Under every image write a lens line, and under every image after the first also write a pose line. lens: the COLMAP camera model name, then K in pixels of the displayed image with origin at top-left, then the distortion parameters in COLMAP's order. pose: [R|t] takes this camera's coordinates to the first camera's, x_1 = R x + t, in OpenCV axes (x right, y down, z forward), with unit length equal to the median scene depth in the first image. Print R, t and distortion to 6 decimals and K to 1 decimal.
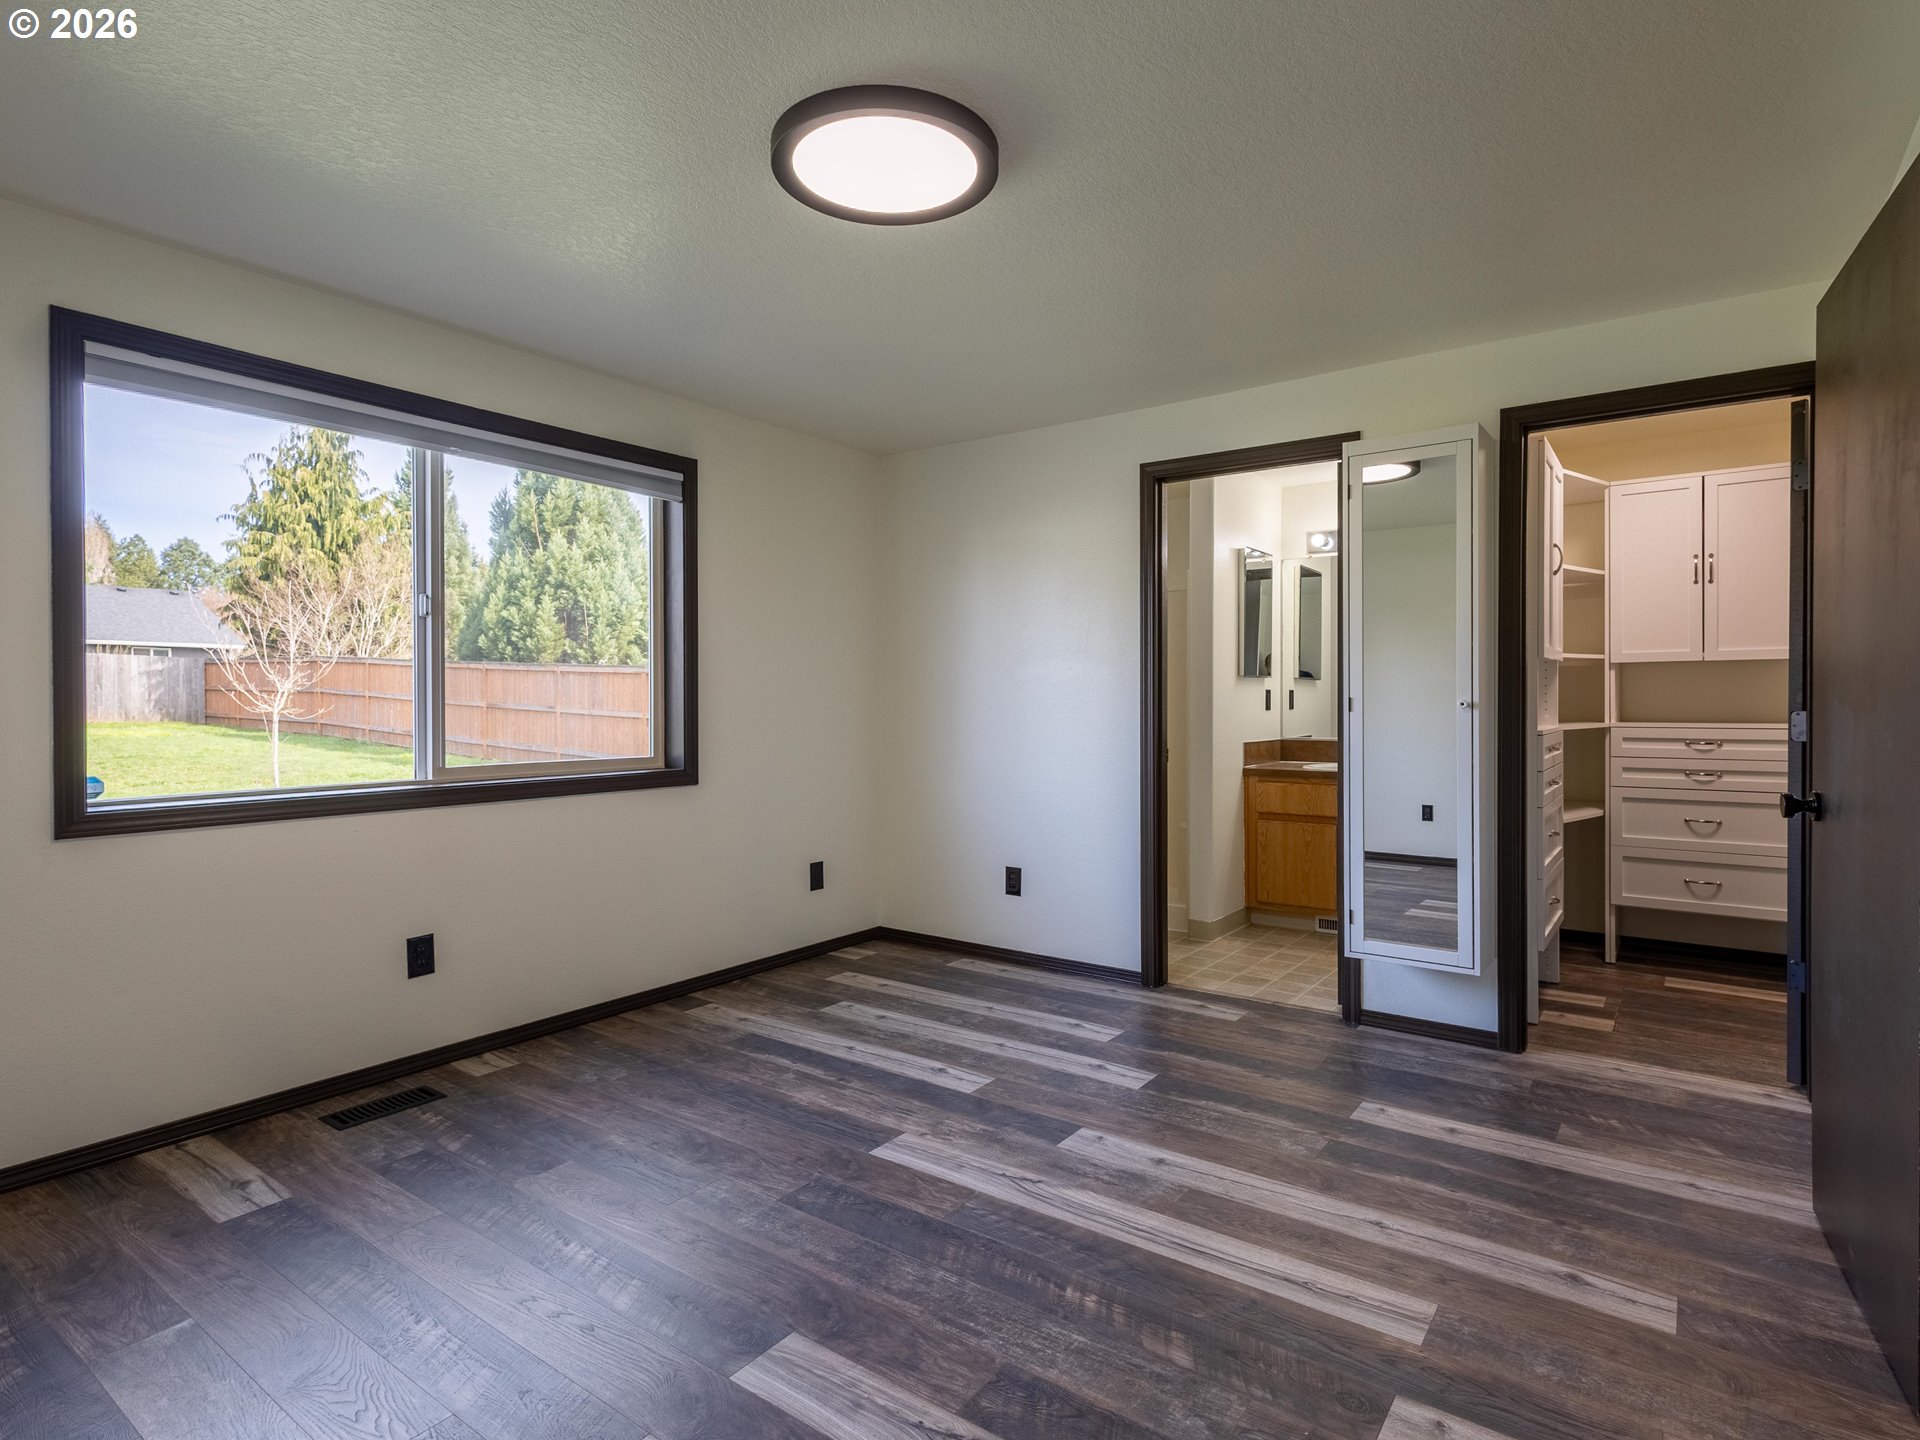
lens RADIAL K [[984.4, 0, 974.7], [0, 984.4, 709.4], [0, 0, 1]] dist [0.011635, -0.003587]
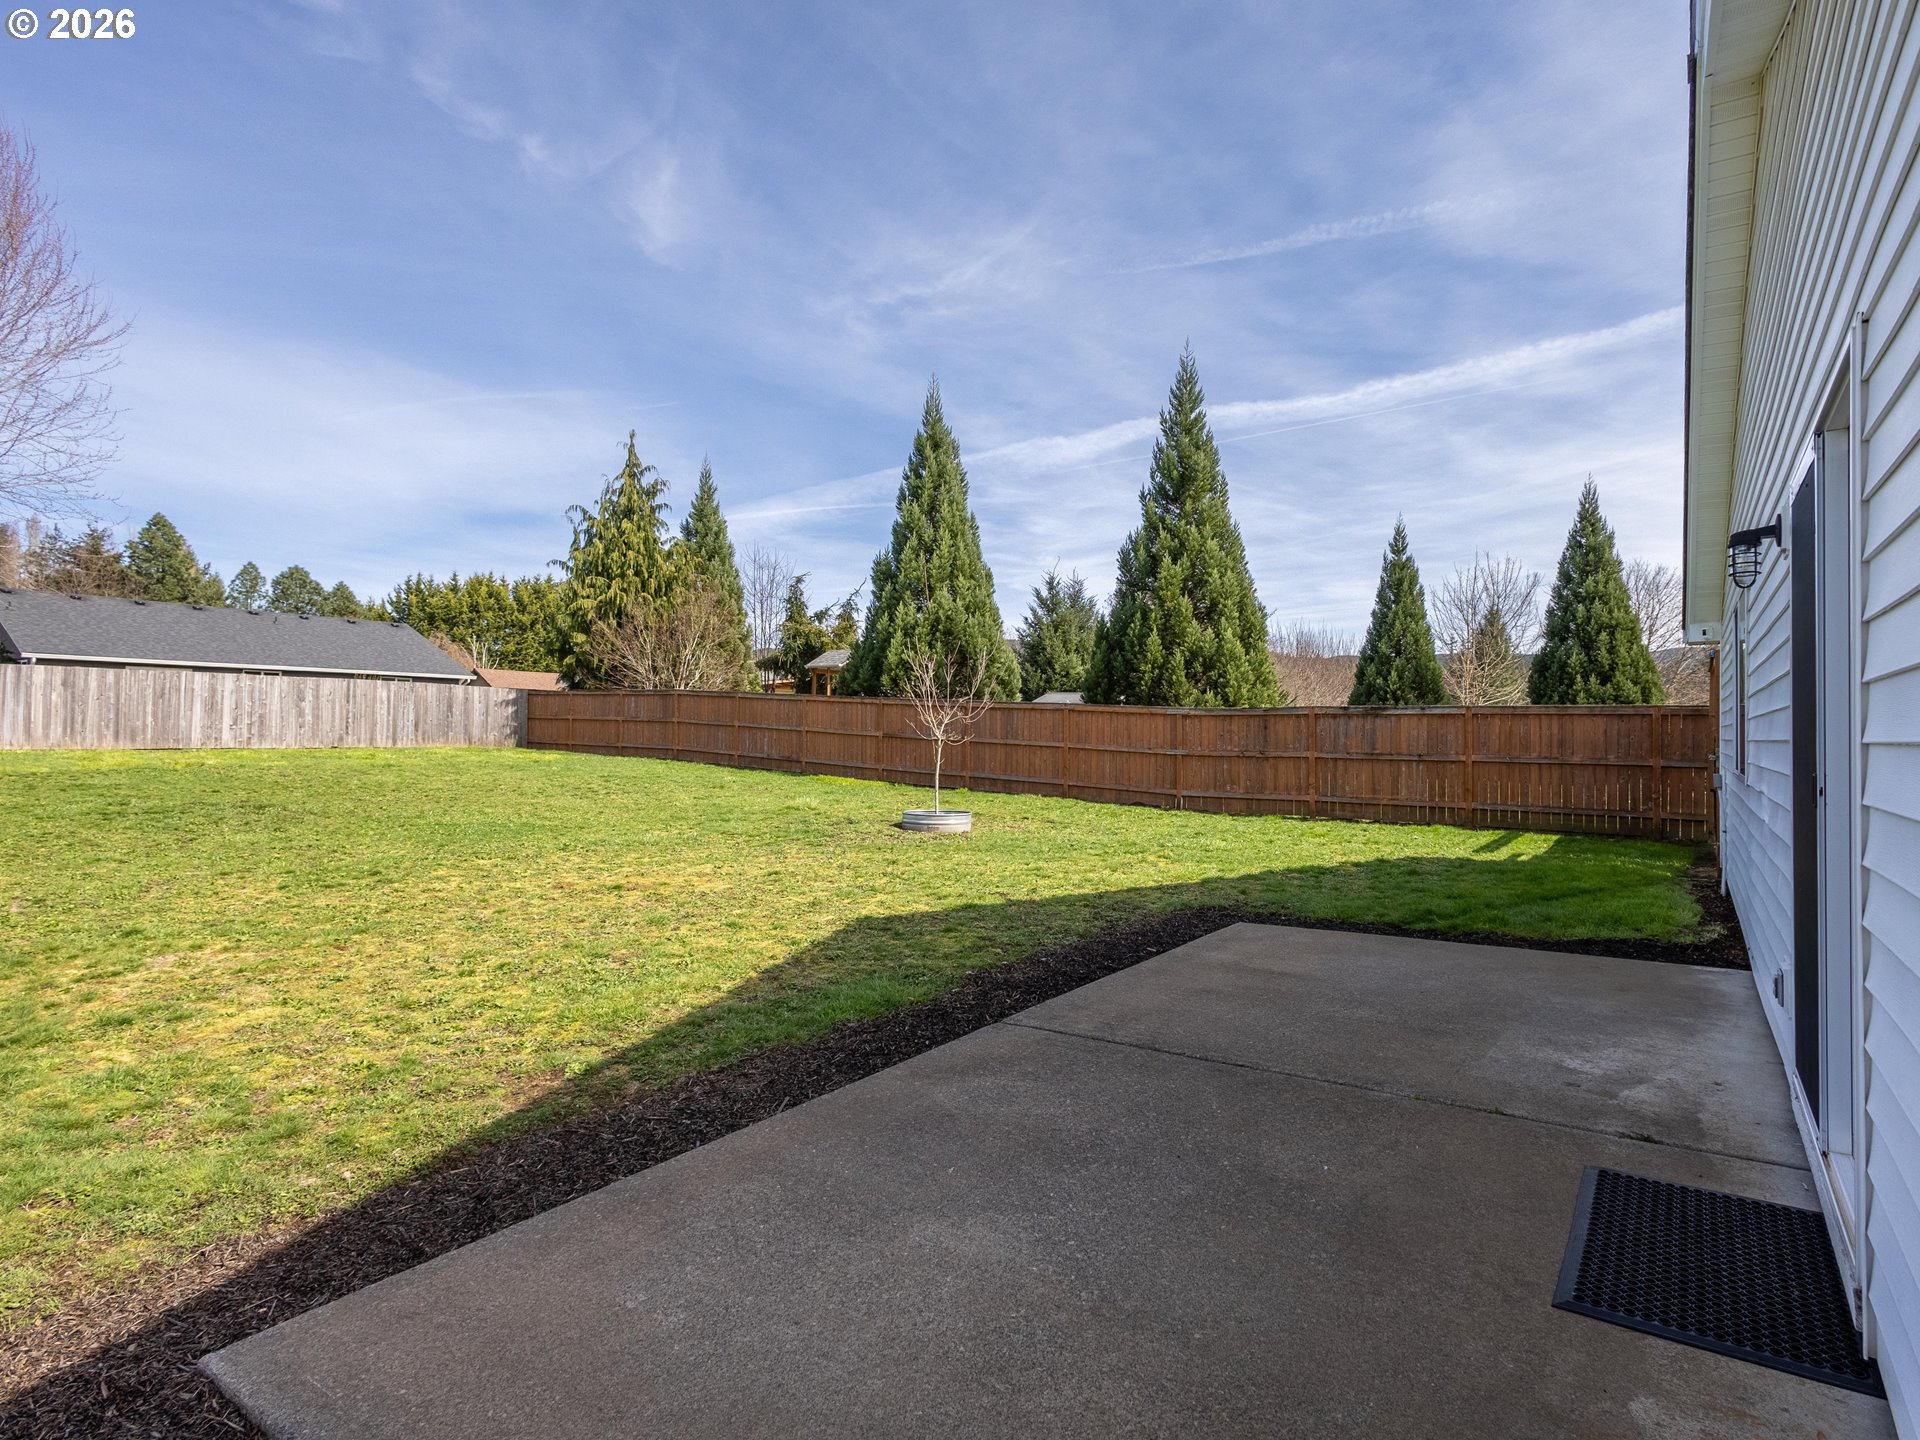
lens RADIAL K [[984.4, 0, 1024.3], [0, 984.4, 716.7], [0, 0, 1]] dist [0.011635, -0.003587]
pose [[0.999709, 0.011052, 0.021447, -0.347849], [-0.010497, 0.999612, -0.025817, 0.002619], [-0.021724, 0.025584, 0.999437, -0.160208]]
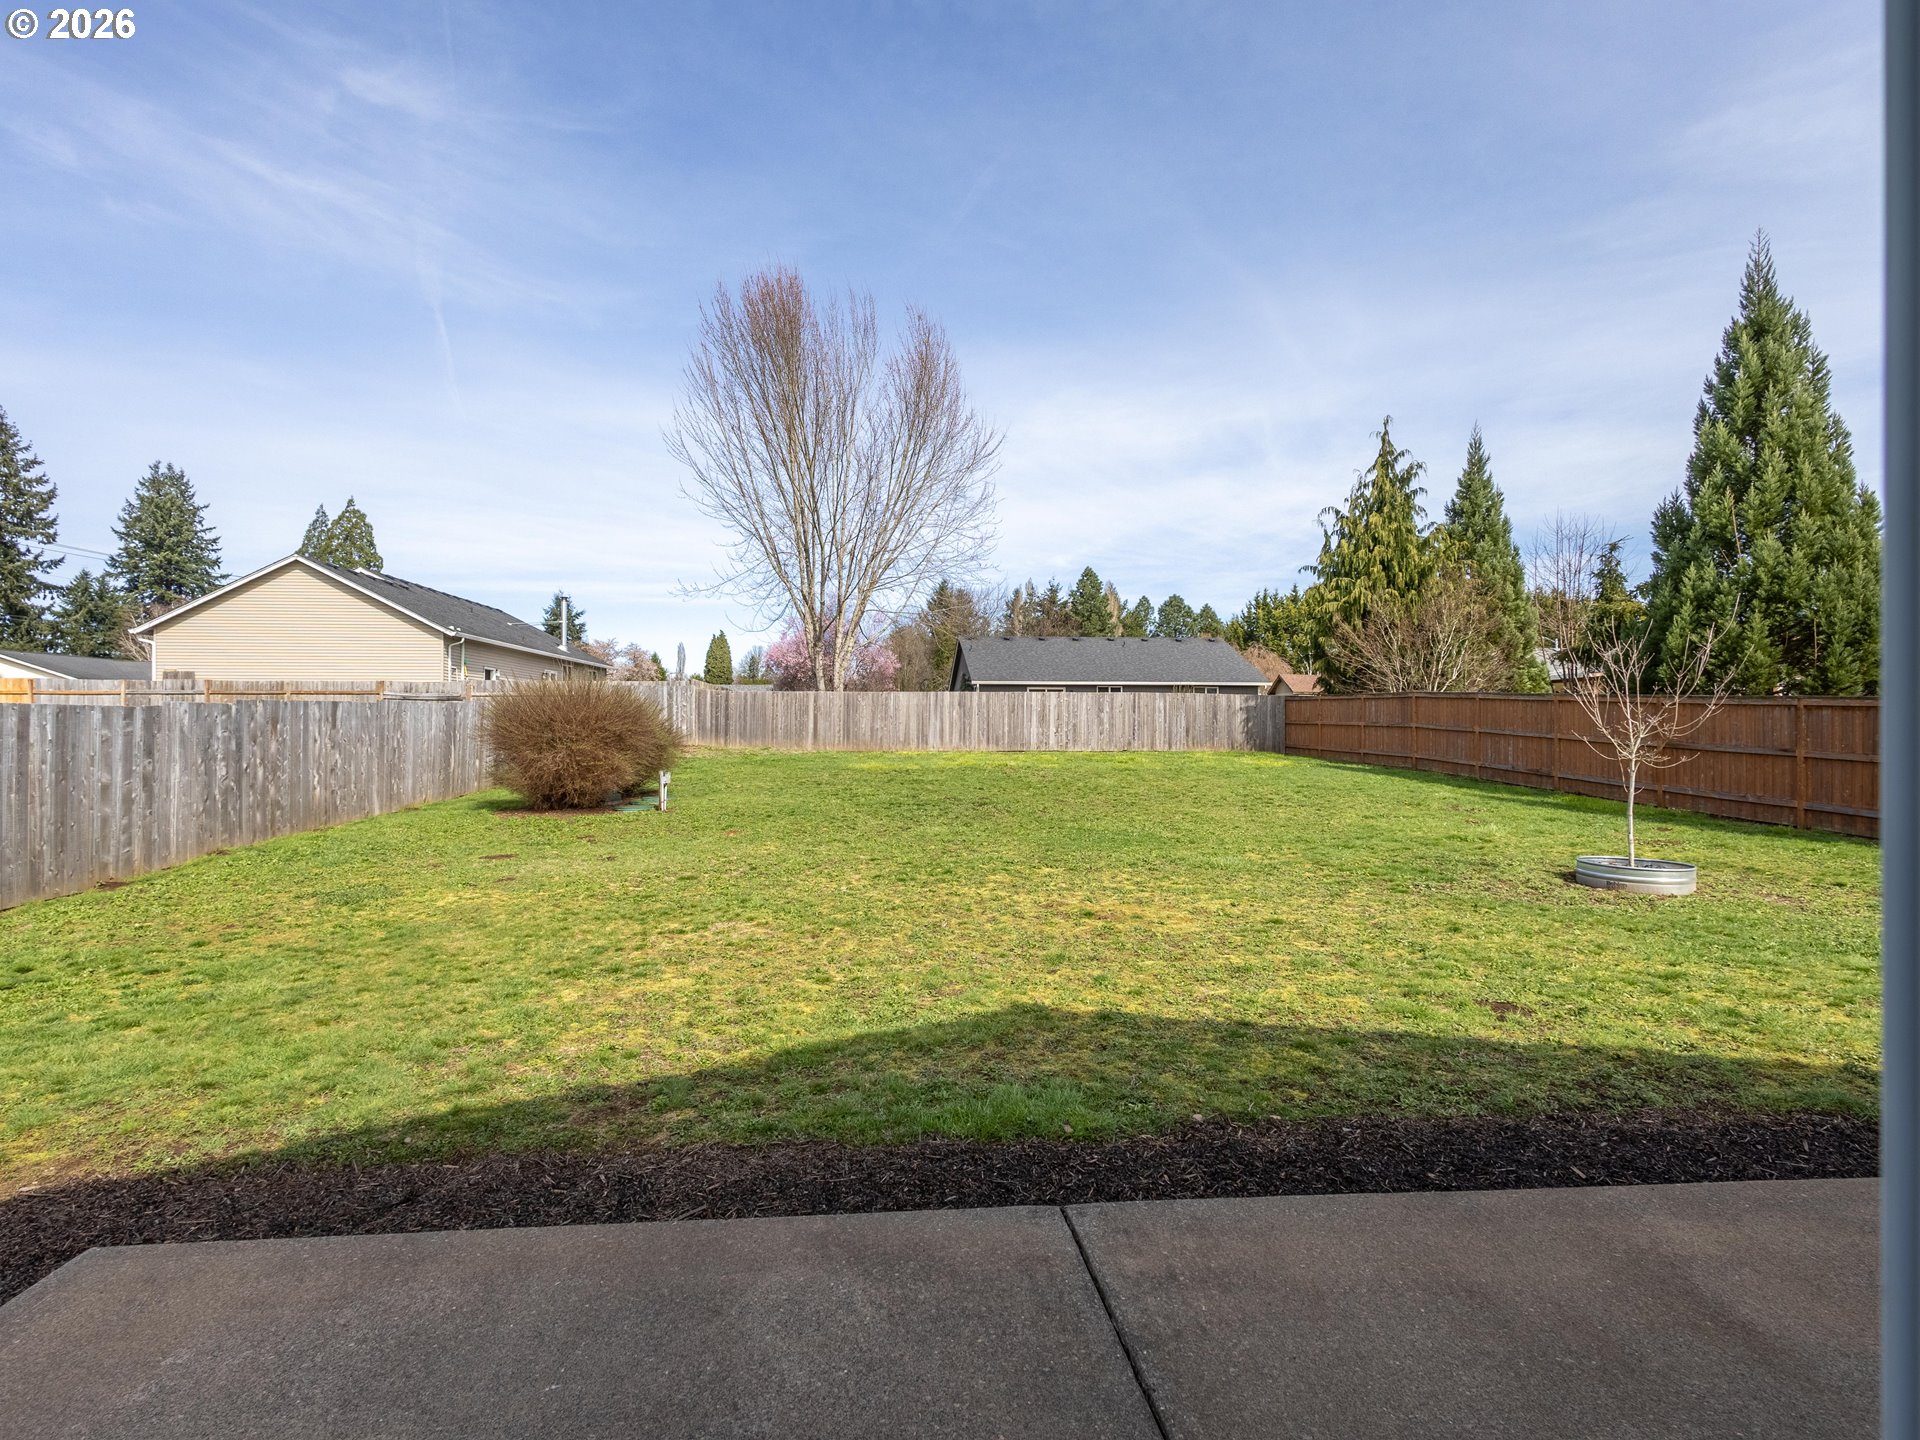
lens RADIAL K [[984.4, 0, 936.3], [0, 984.4, 726.1], [0, 0, 1]] dist [0.011635, -0.003587]
pose [[0.640012, 0.003622, -0.768356, -0.232078], [-0.010701, 0.999934, -0.004199, -0.010317], [0.768290, 0.010909, 0.640009, -0.043554]]
